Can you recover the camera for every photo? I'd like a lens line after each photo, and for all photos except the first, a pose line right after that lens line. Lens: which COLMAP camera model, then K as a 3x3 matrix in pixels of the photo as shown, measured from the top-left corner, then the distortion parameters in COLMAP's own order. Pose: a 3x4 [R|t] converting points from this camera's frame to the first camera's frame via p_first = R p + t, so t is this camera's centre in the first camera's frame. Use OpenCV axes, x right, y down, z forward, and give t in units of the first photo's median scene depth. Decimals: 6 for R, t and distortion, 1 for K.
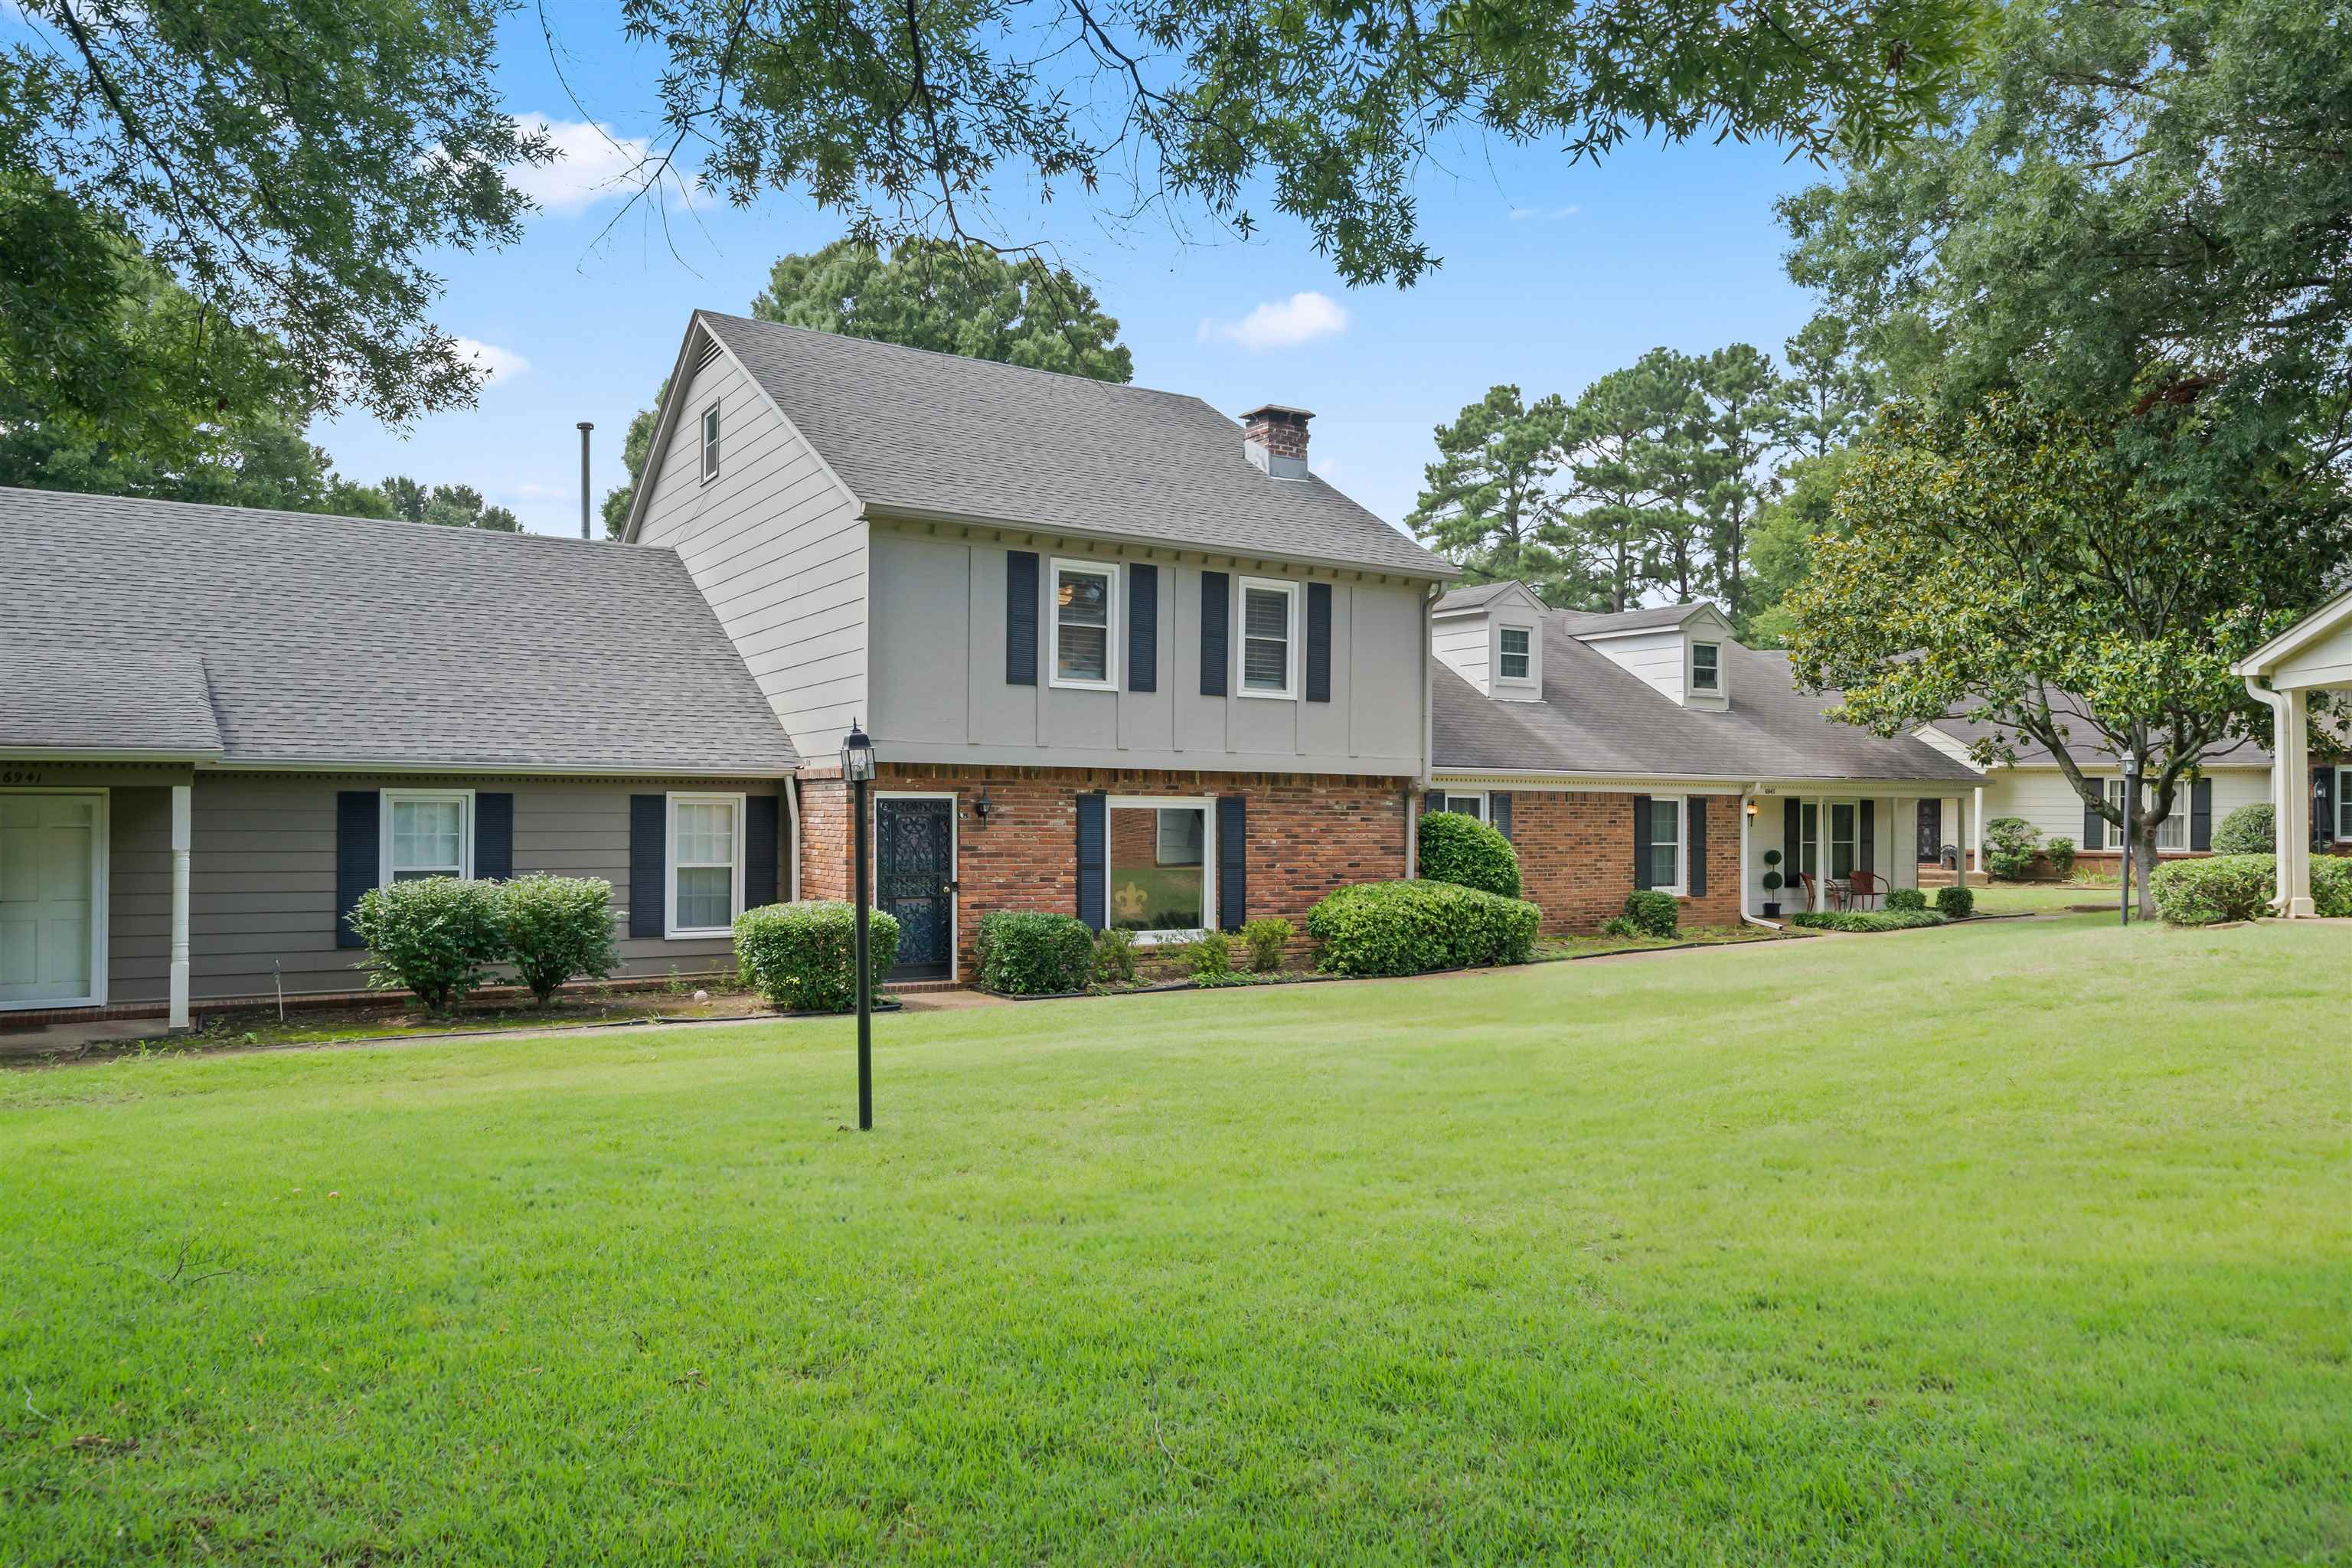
lens RADIAL K [[1598.5, 0, 1161.7], [0, 1598.5, 831.8], [0, 0, 1]] dist [0.005327, -0.000940]
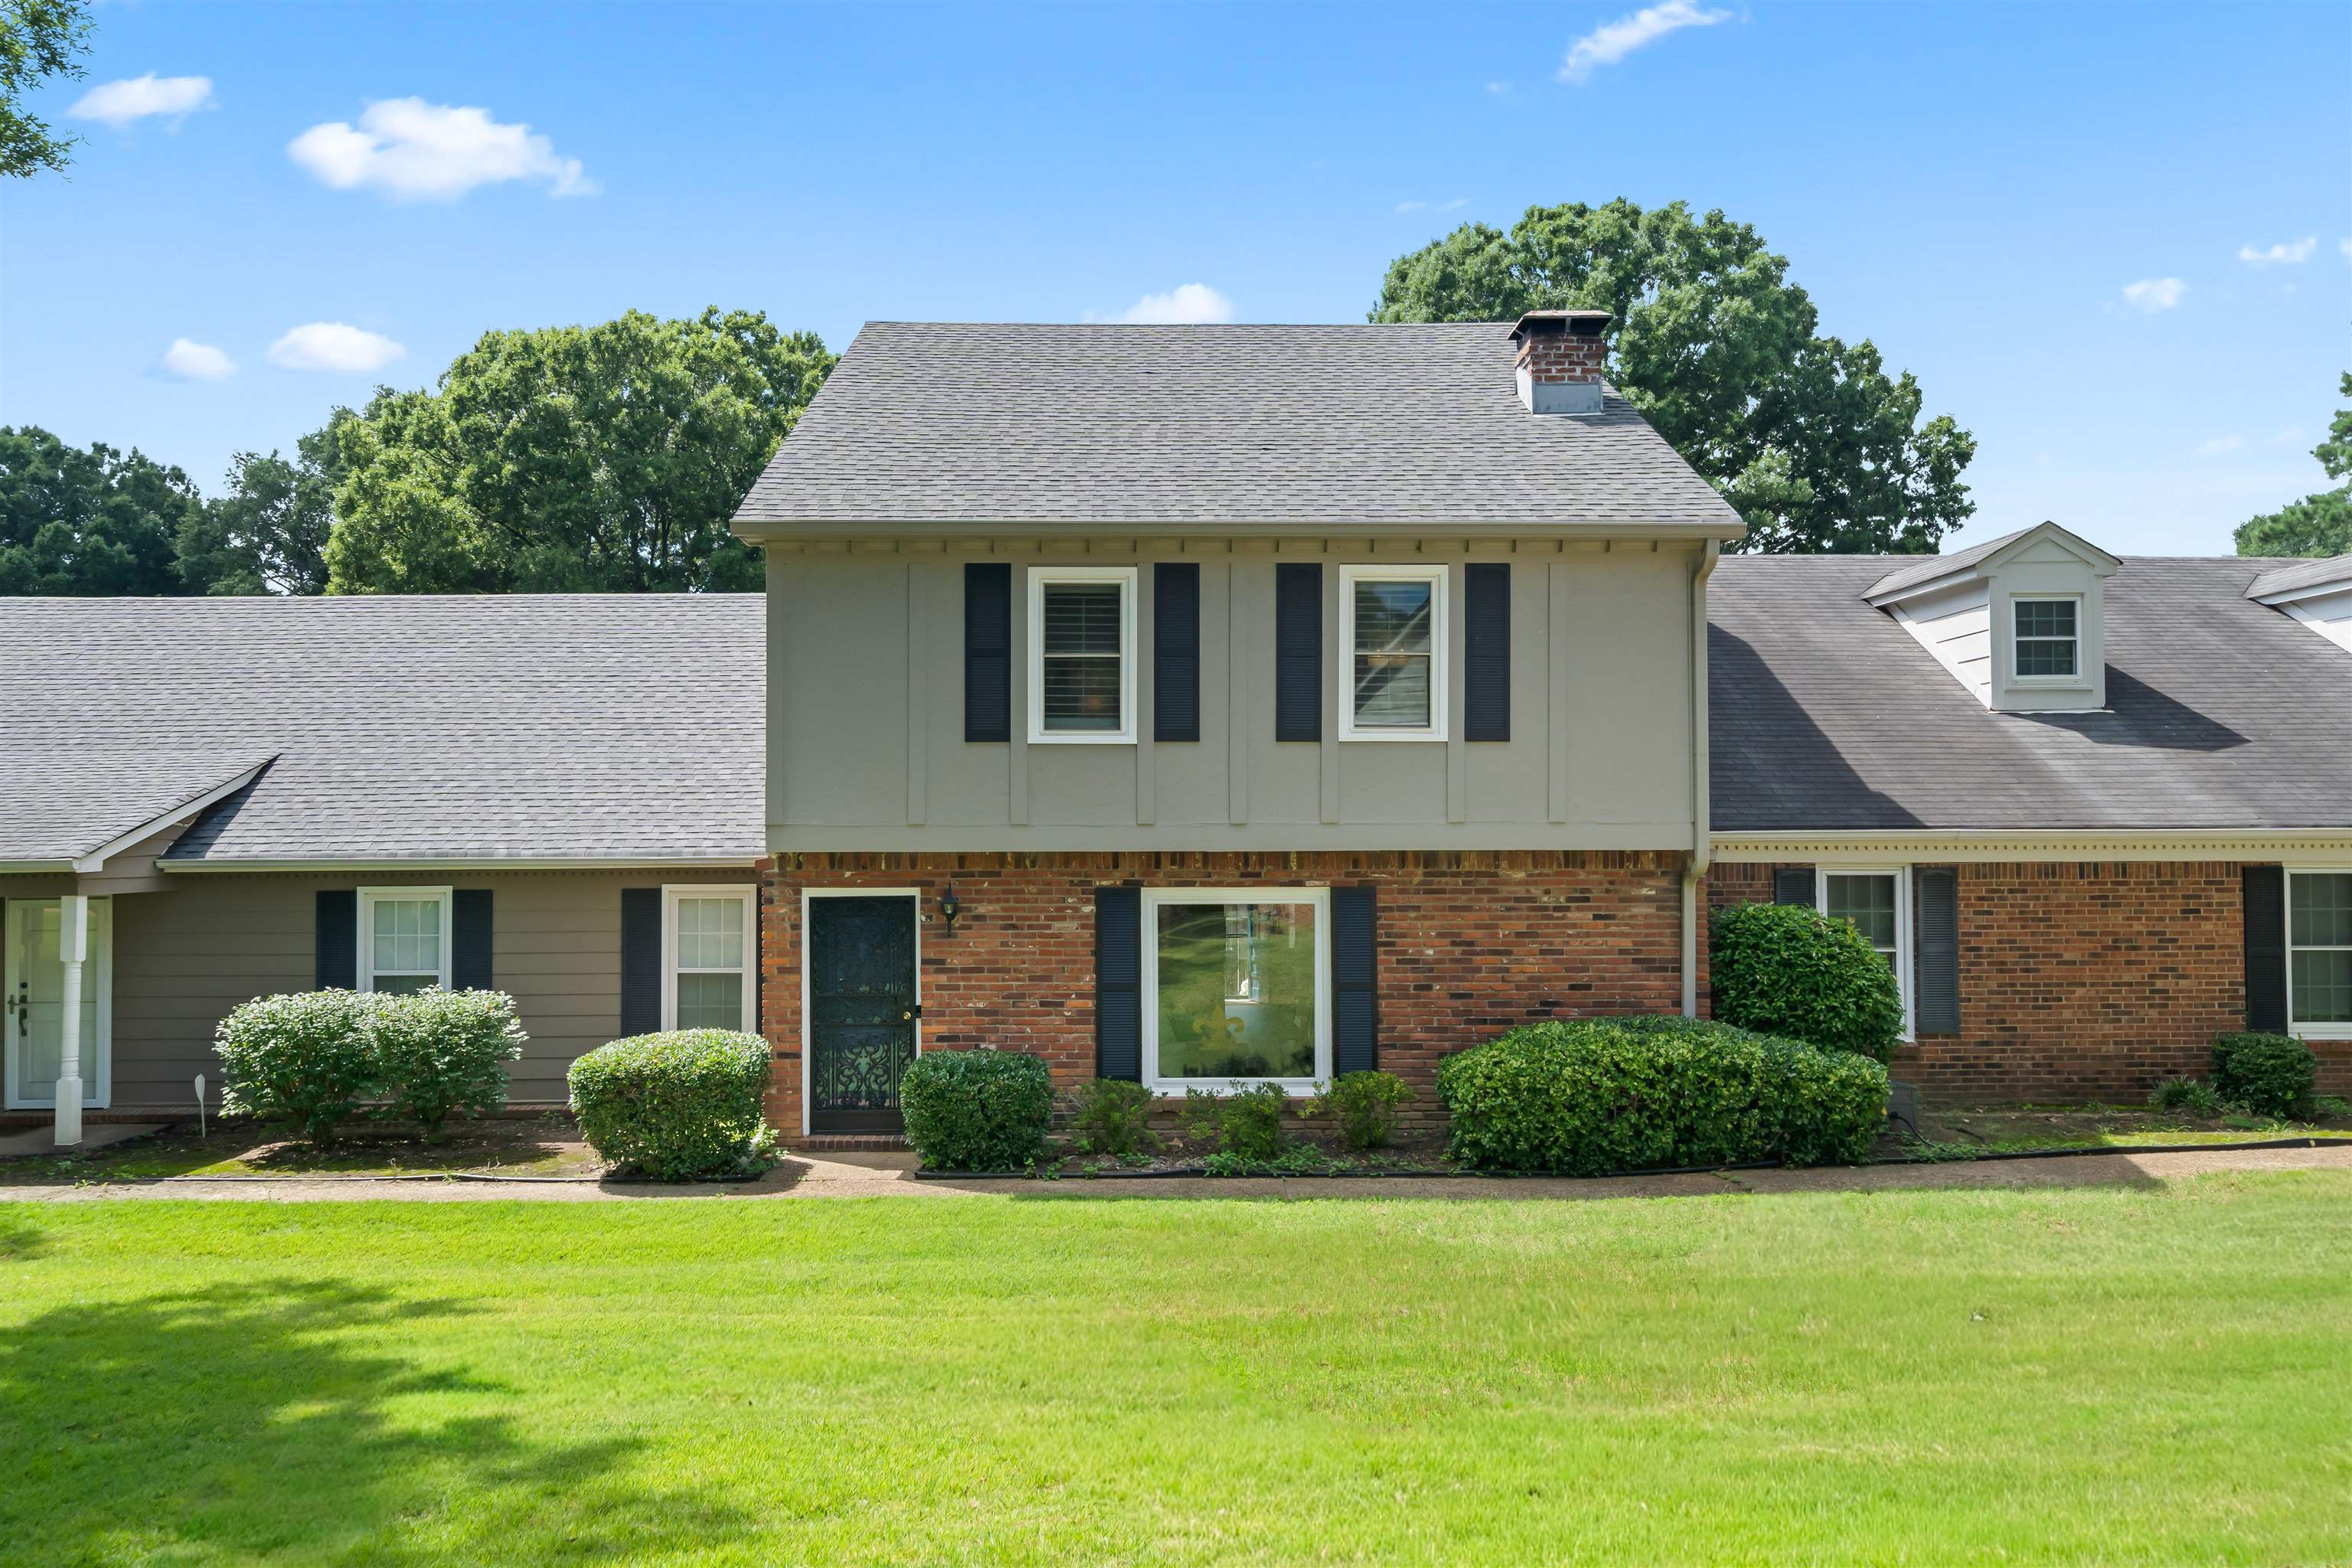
lens RADIAL K [[1598.5, 0, 1161.7], [0, 1598.5, 831.8], [0, 0, 1]] dist [0.005327, -0.000940]
pose [[0.855271, -0.012533, -0.518029, 0.349734], [0.004761, 0.999855, -0.016329, -0.036738], [0.518159, 0.011499, 0.855207, 0.392099]]
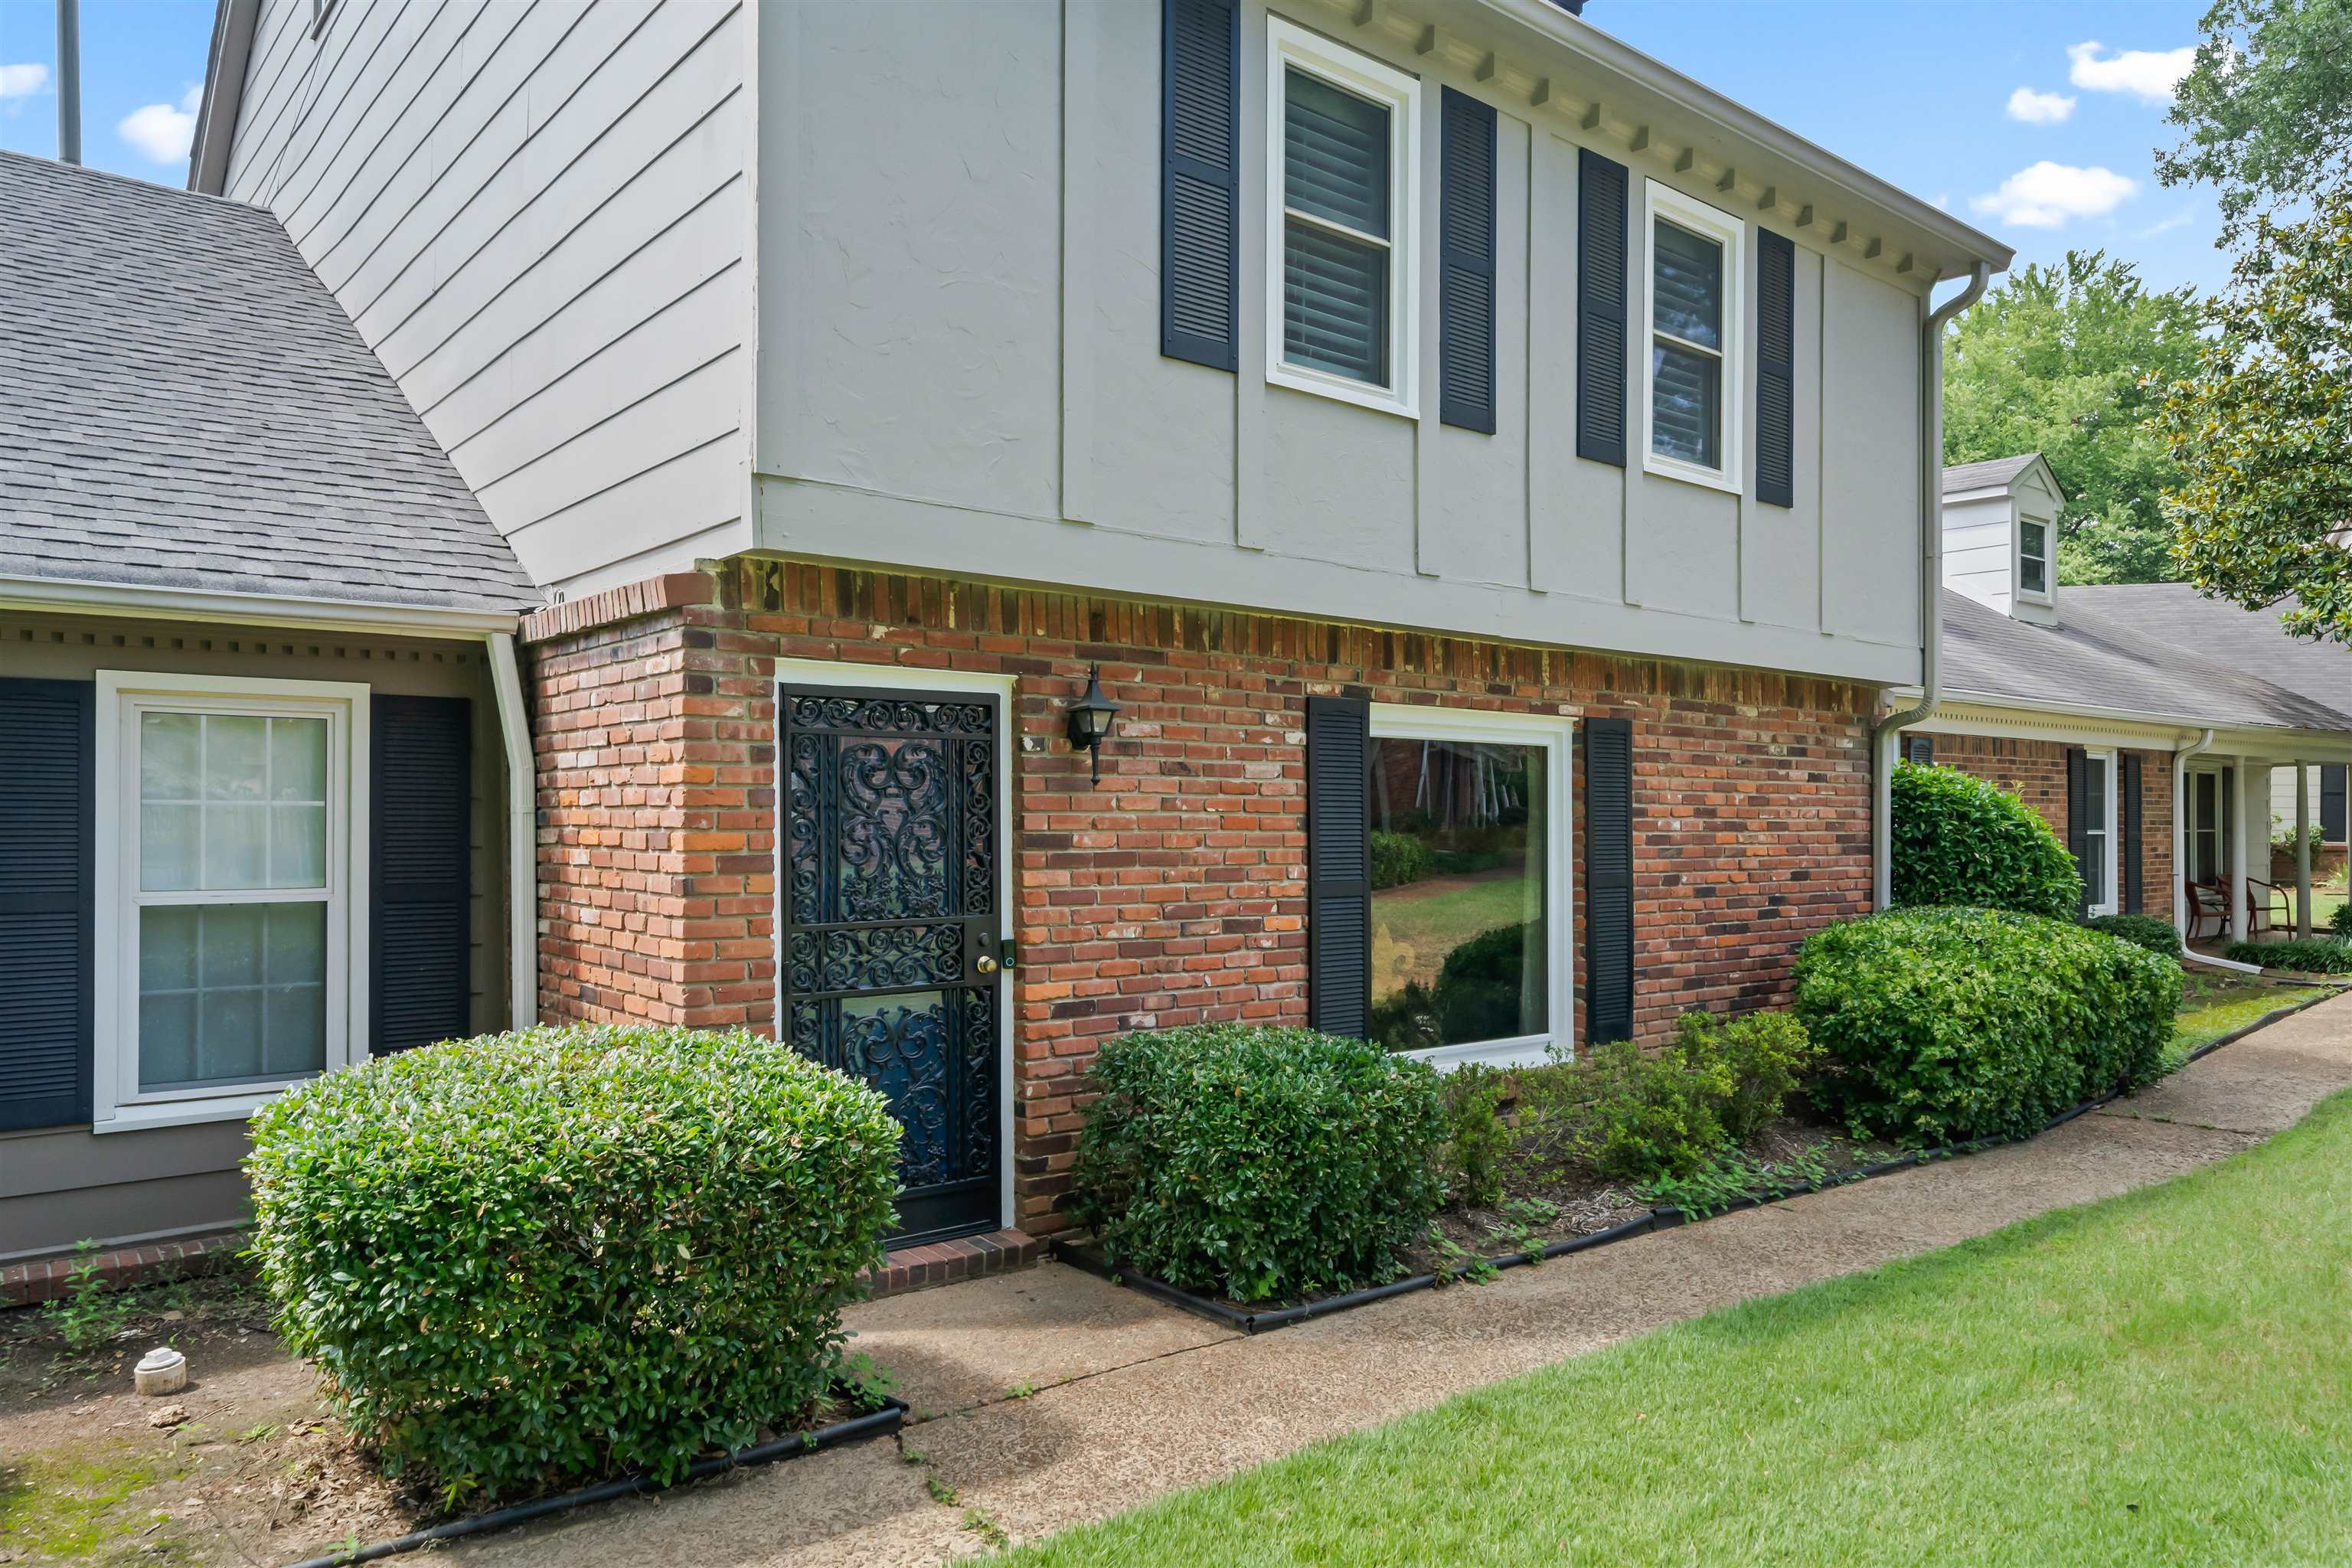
lens RADIAL K [[1598.5, 0, 1161.7], [0, 1598.5, 831.8], [0, 0, 1]] dist [0.005327, -0.000940]
pose [[0.991753, -0.004938, 0.128070, -0.134666], [0.005100, 0.999987, -0.000939, 0.008361], [-0.128064, 0.001584, 0.991765, 0.632374]]
